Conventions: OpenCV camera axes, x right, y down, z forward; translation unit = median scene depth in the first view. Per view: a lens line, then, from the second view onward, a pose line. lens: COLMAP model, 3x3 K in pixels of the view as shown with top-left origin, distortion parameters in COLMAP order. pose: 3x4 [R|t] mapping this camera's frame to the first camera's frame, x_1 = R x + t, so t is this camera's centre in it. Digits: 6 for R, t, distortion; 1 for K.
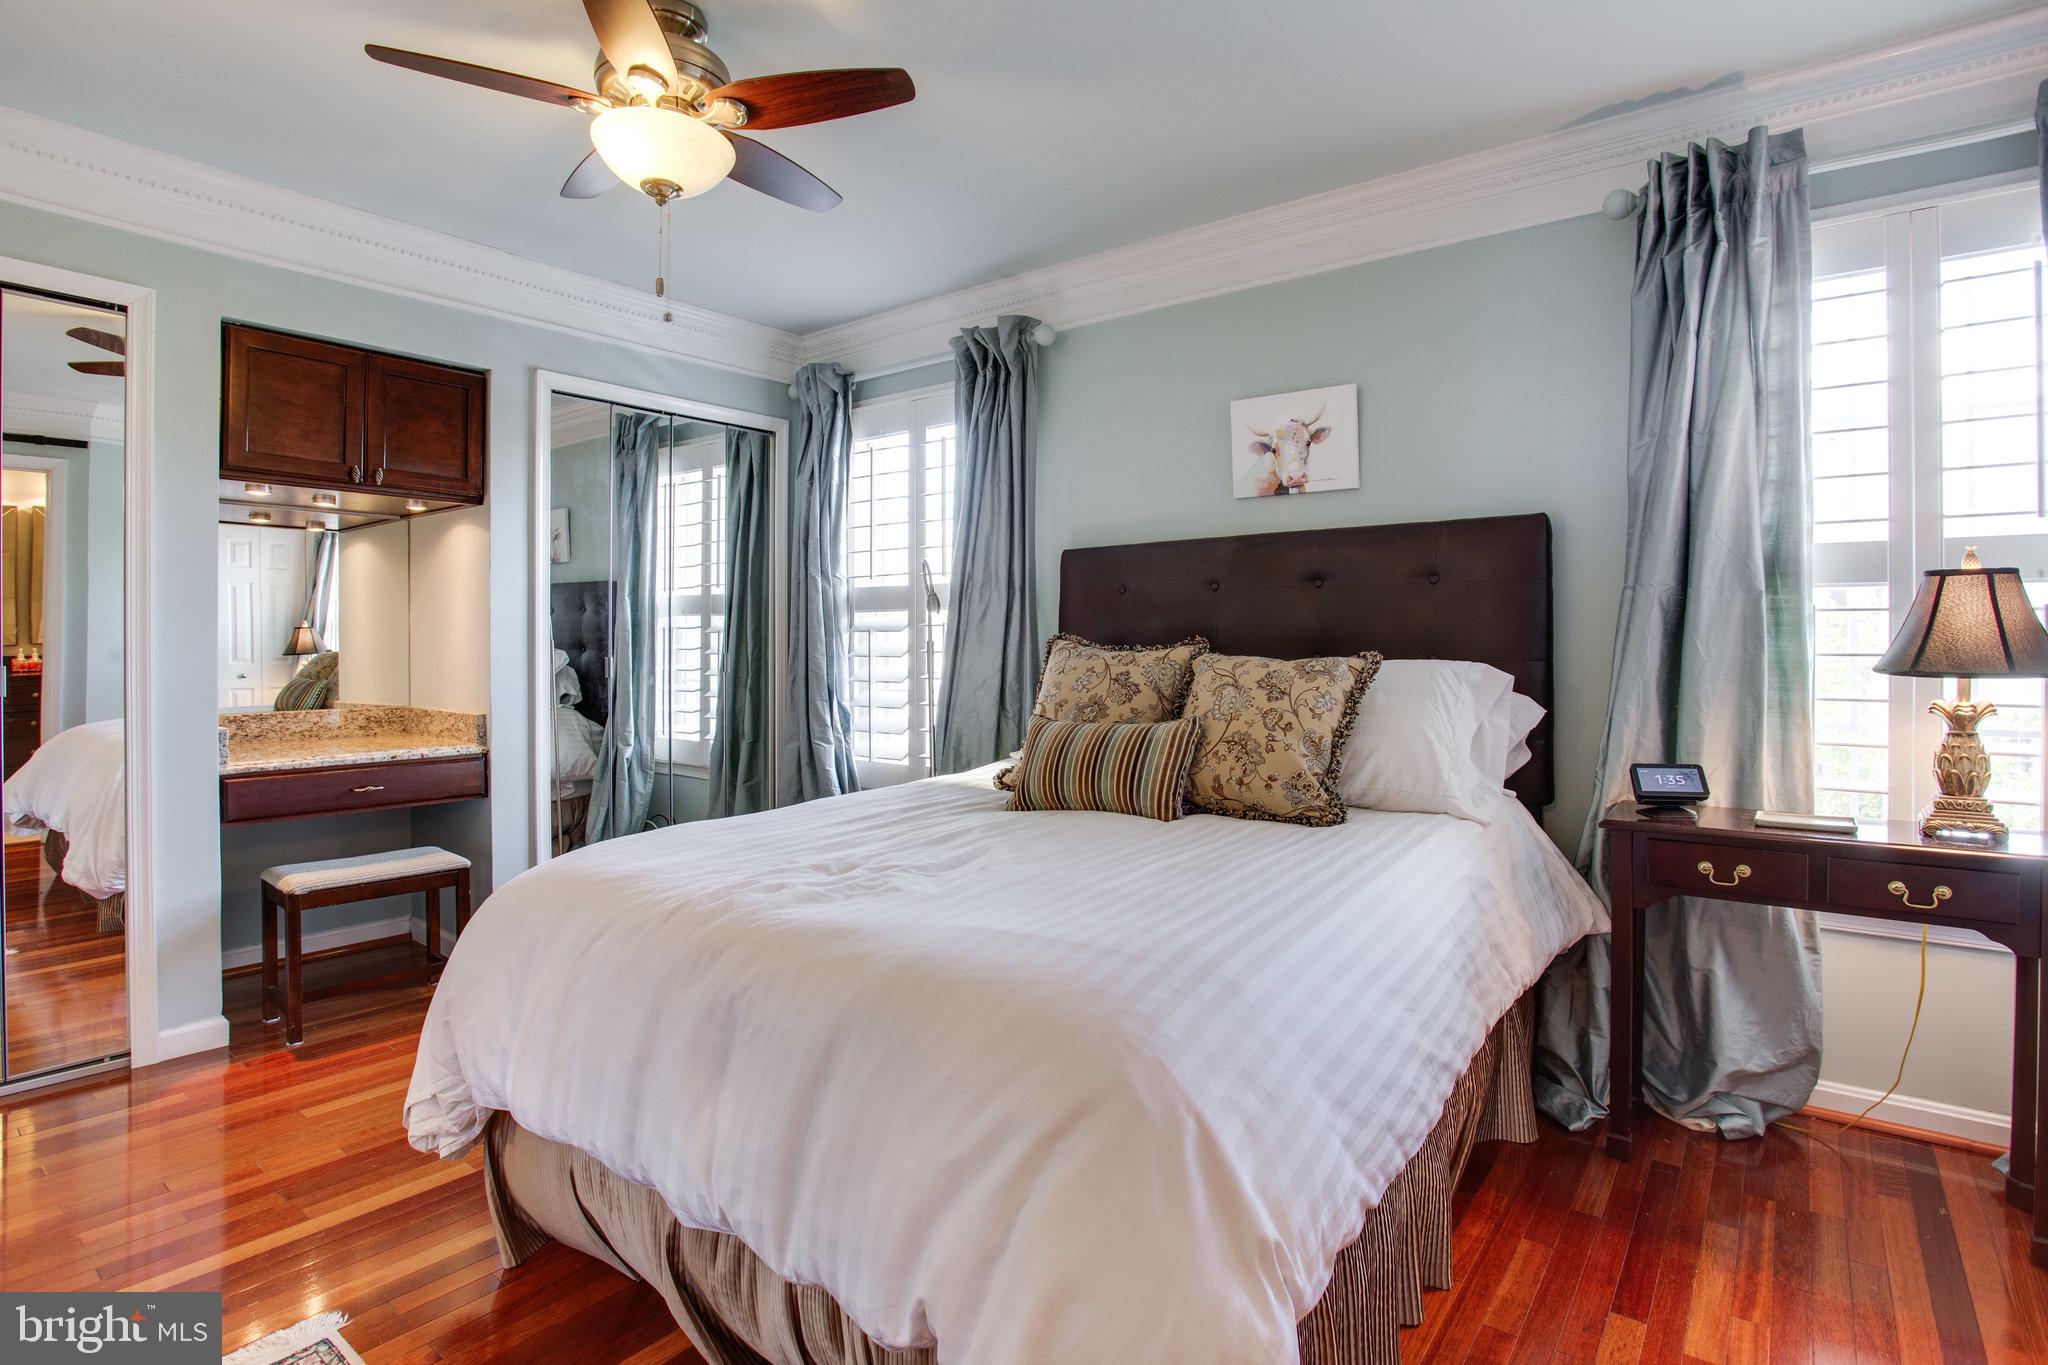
lens RADIAL K [[1015.5, 0, 1030.3], [0, 1015.5, 661.3], [0, 0, 1]] dist [-0.003527, 0.000308]
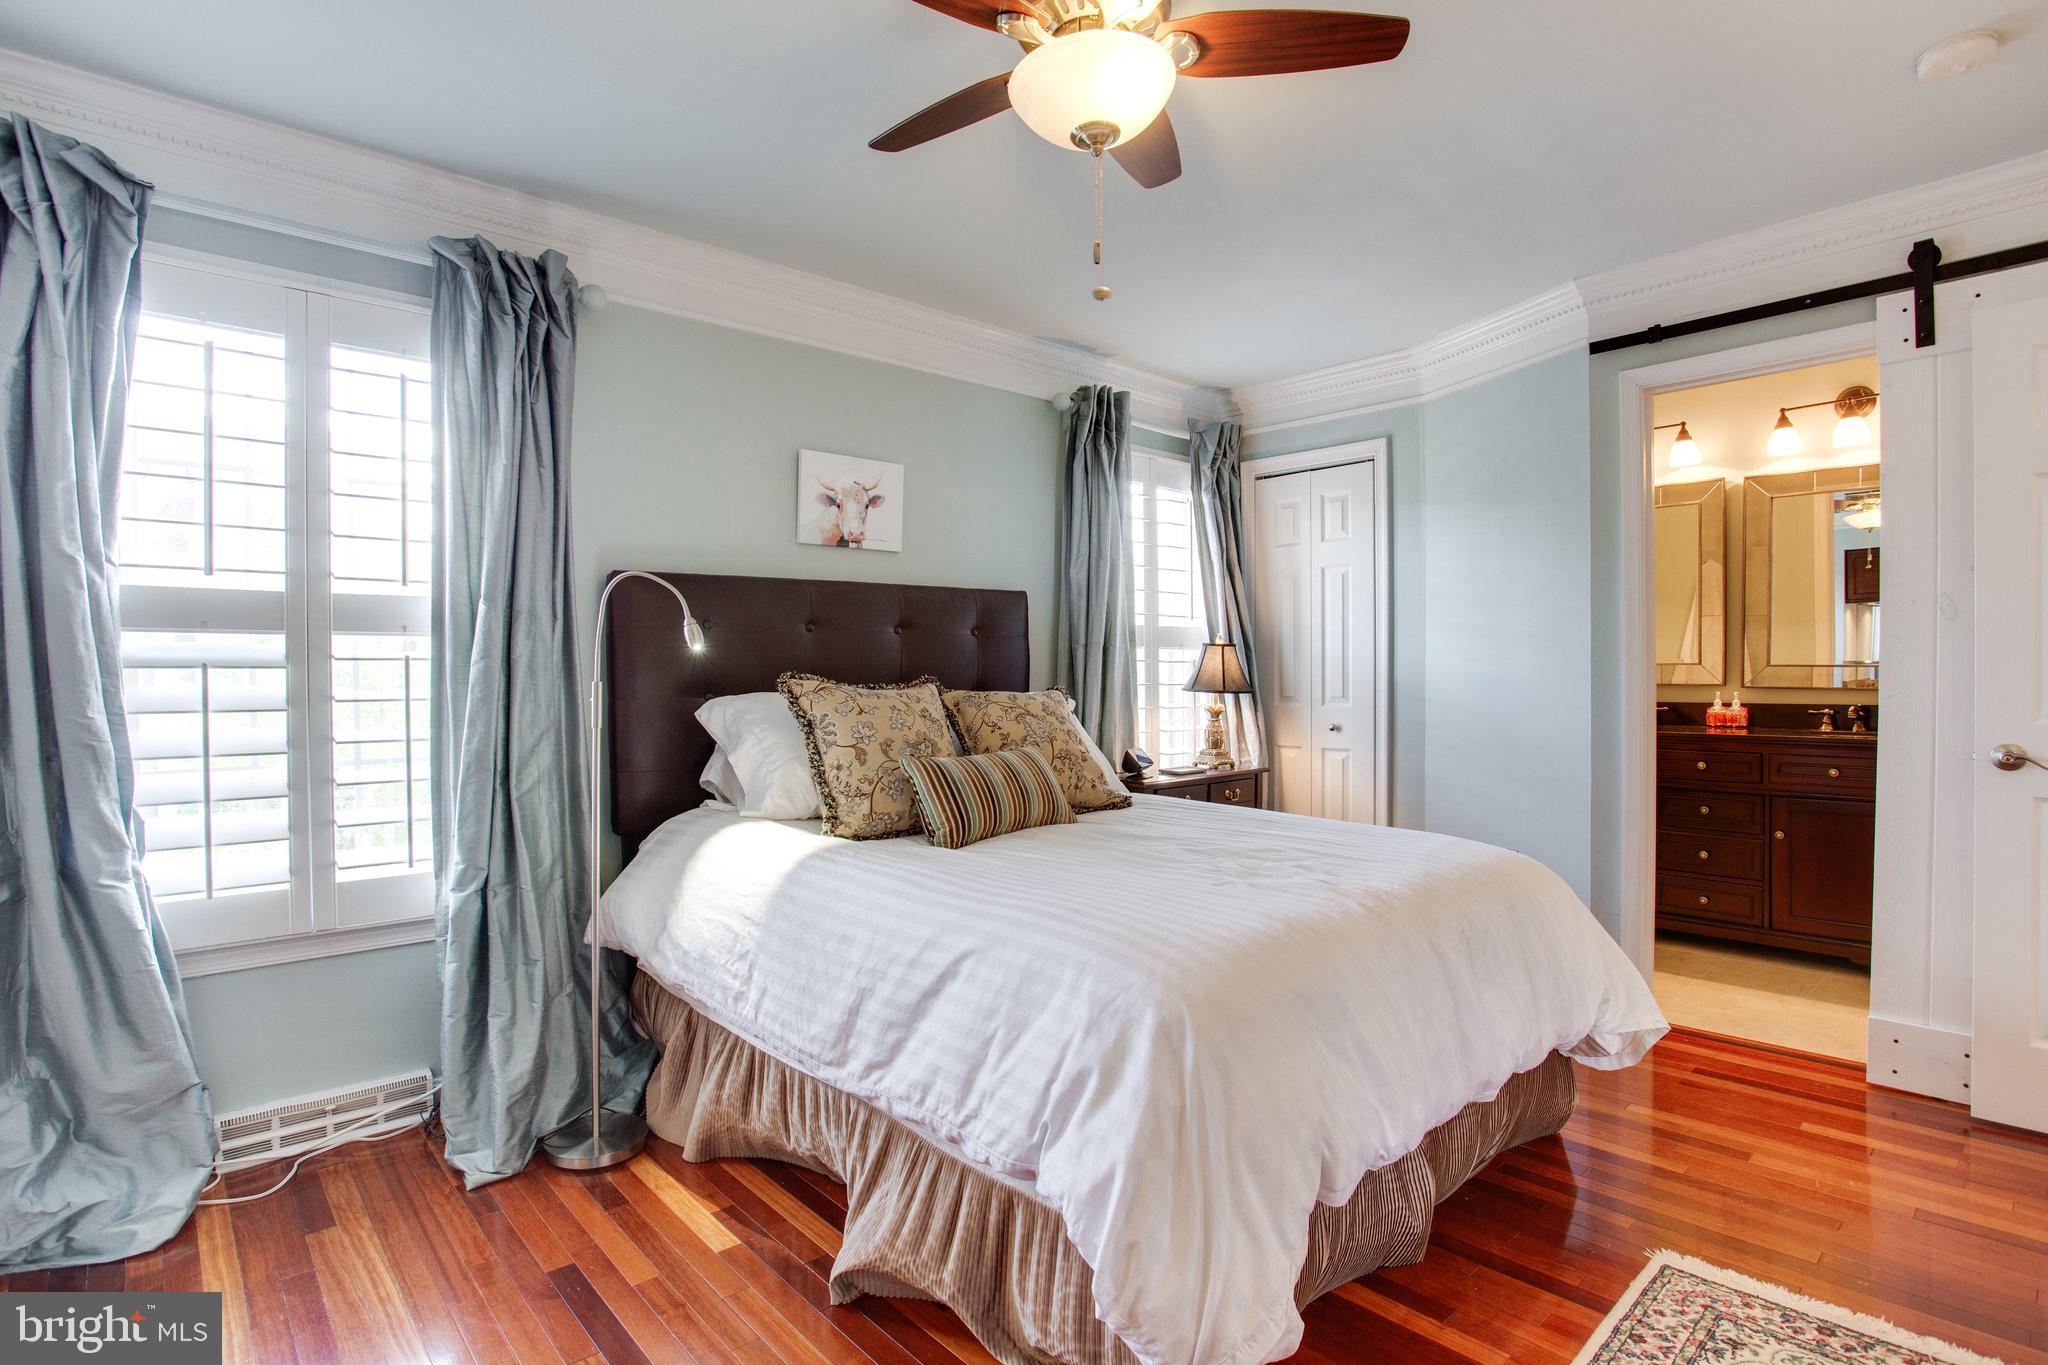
lens RADIAL K [[1046.1, 0, 984.4], [0, 1046.1, 686.8], [0, 0, 1]] dist [0.019115, 0.000213]
pose [[0.233125, -0.006654, 0.972424, -0.809086], [0.030277, 0.999541, -0.000419, -0.007722], [-0.971975, 0.029540, 0.233220, 0.584745]]
